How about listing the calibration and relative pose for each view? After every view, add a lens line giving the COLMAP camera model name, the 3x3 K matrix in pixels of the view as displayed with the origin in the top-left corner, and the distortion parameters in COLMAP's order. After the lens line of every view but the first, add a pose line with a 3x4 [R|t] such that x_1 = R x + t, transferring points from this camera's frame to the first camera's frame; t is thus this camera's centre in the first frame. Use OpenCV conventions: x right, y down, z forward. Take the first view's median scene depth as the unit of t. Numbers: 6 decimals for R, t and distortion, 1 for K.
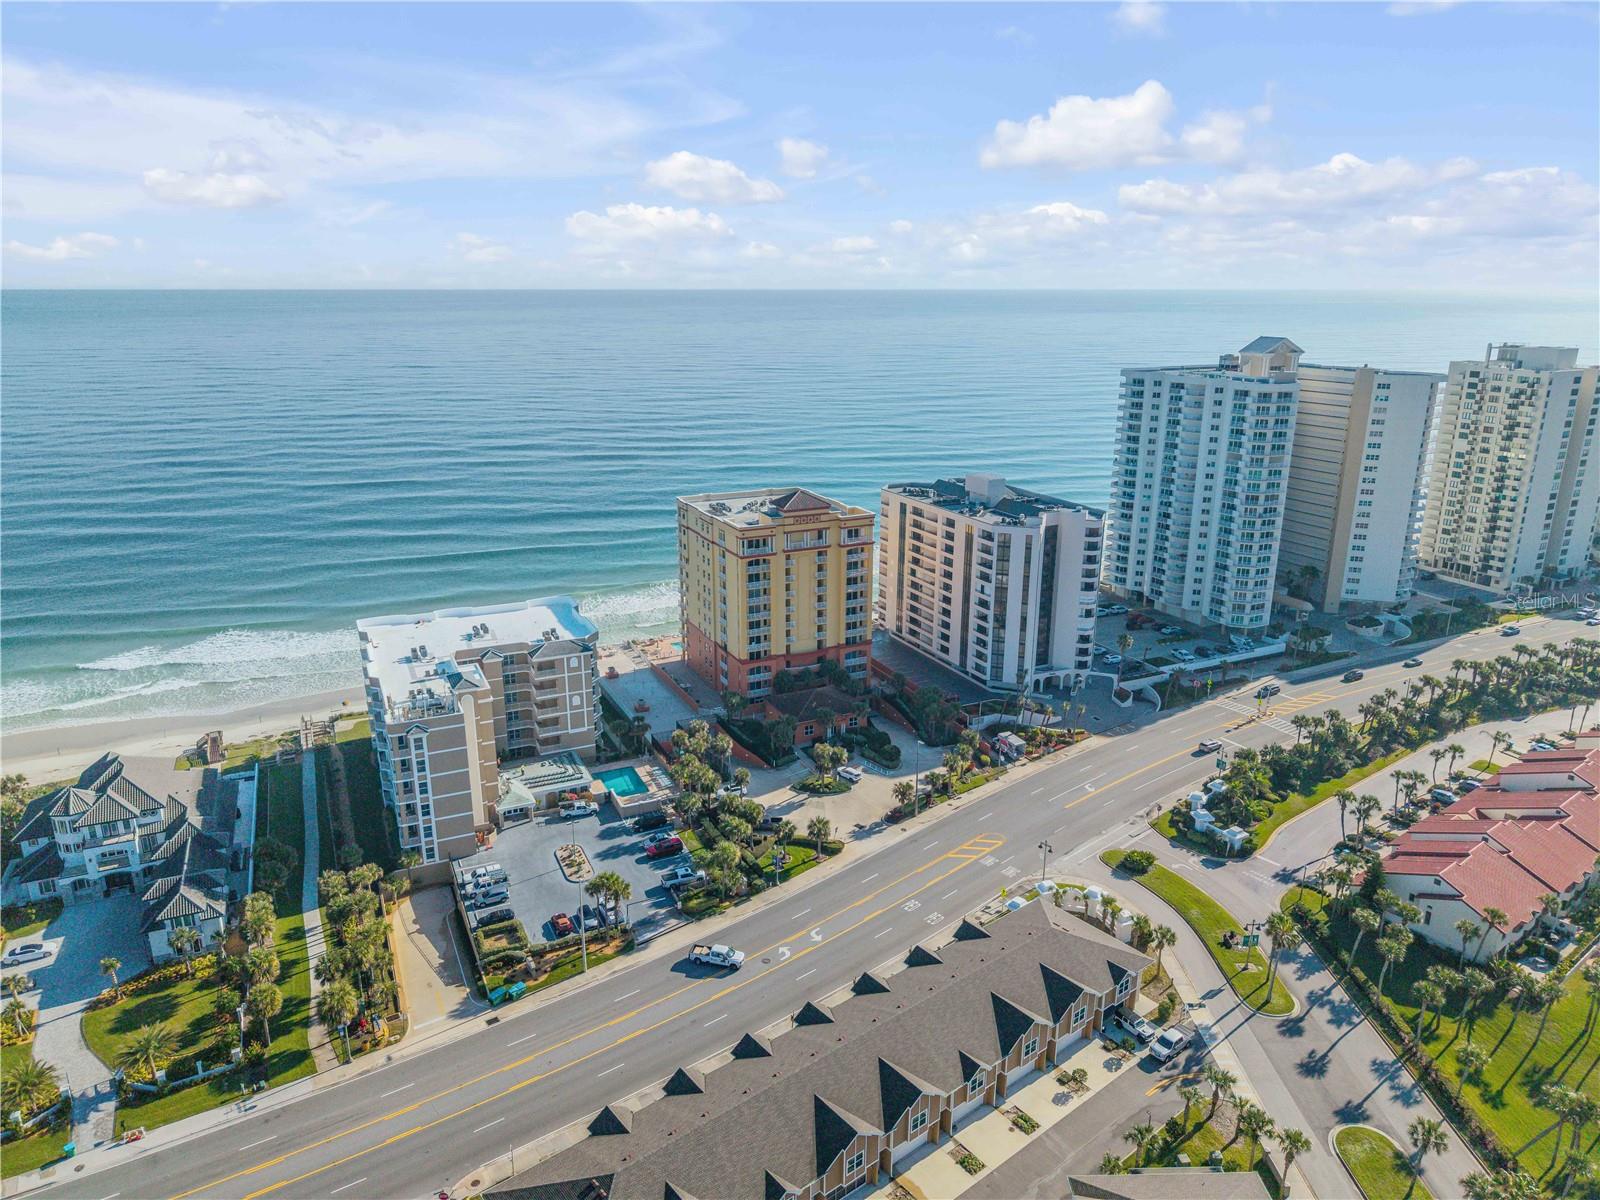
lens RADIAL K [[1088.0, 0, 800.0], [0, 1088.0, 600.0], [0, 0, 1]] dist [0.001527, -0.001329]
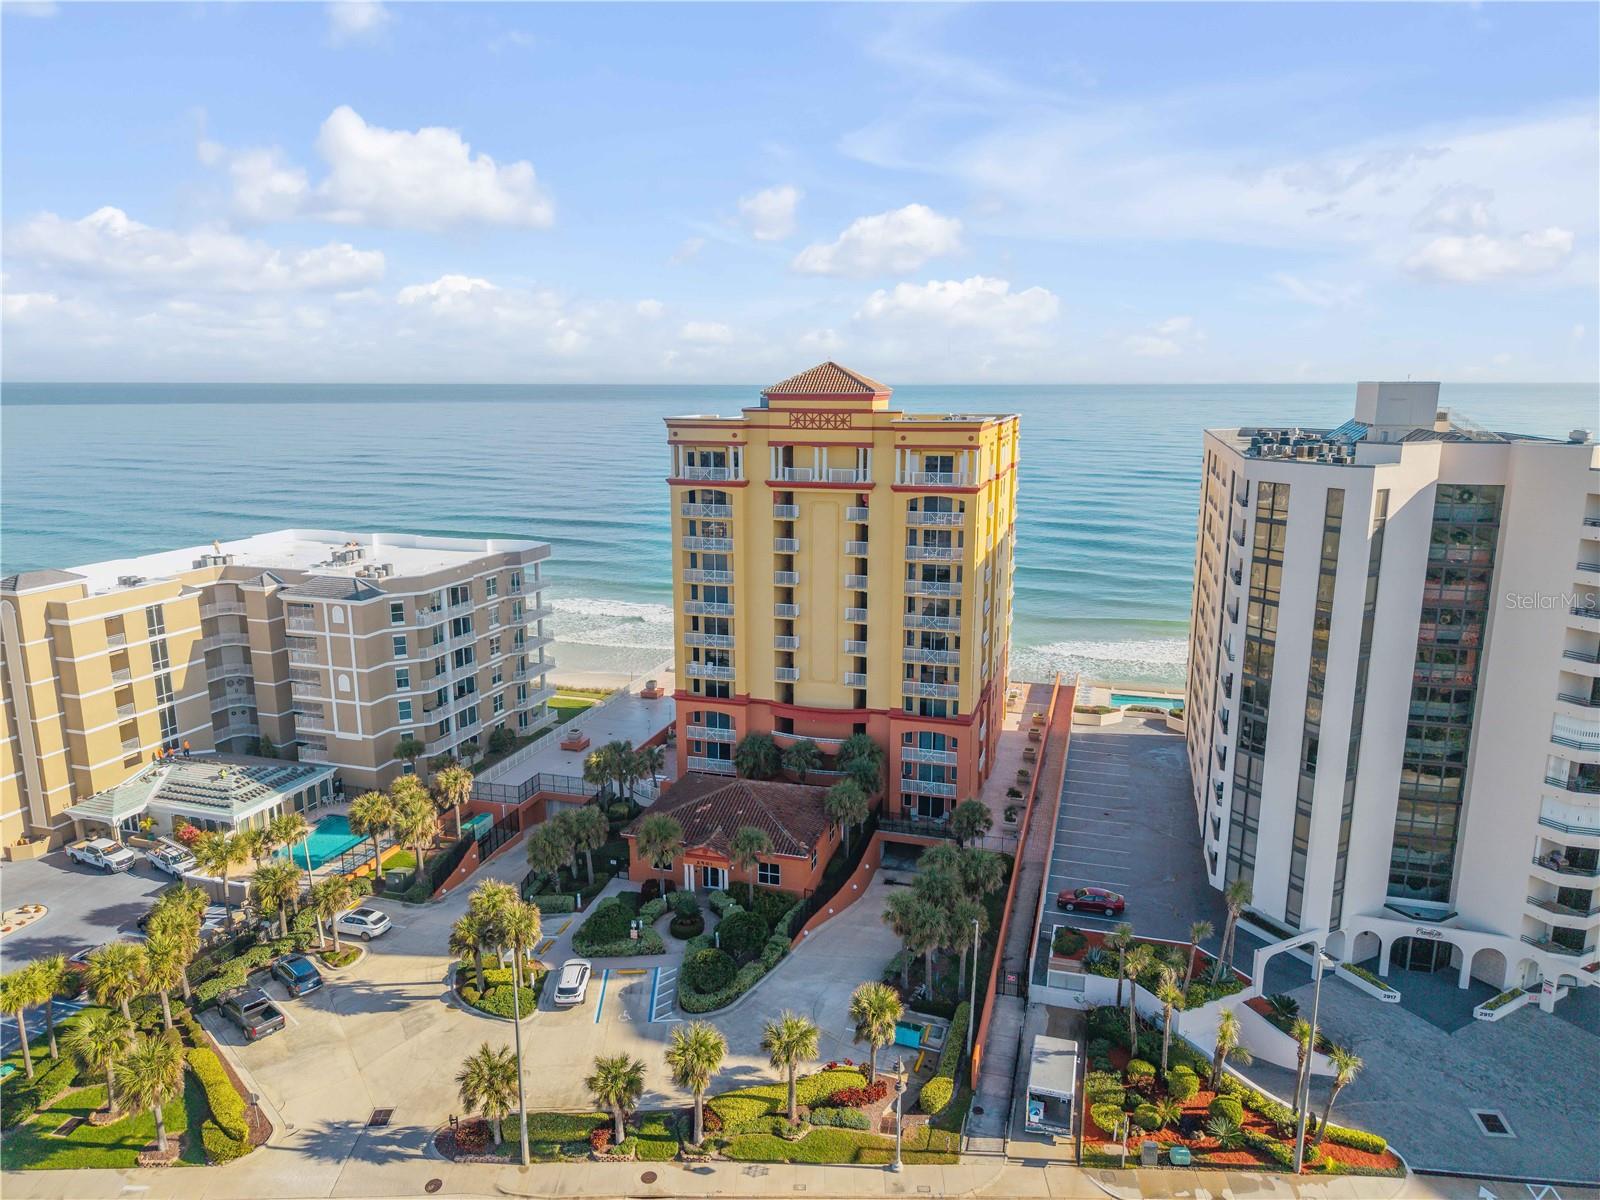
lens RADIAL K [[1088.0, 0, 800.0], [0, 1088.0, 600.0], [0, 0, 1]] dist [0.001527, -0.001329]
pose [[0.733918, 0.135938, -0.665496, 0.312677], [-0.186774, 0.982389, -0.005309, 0.005937], [0.653054, 0.128194, 0.746382, 0.640378]]
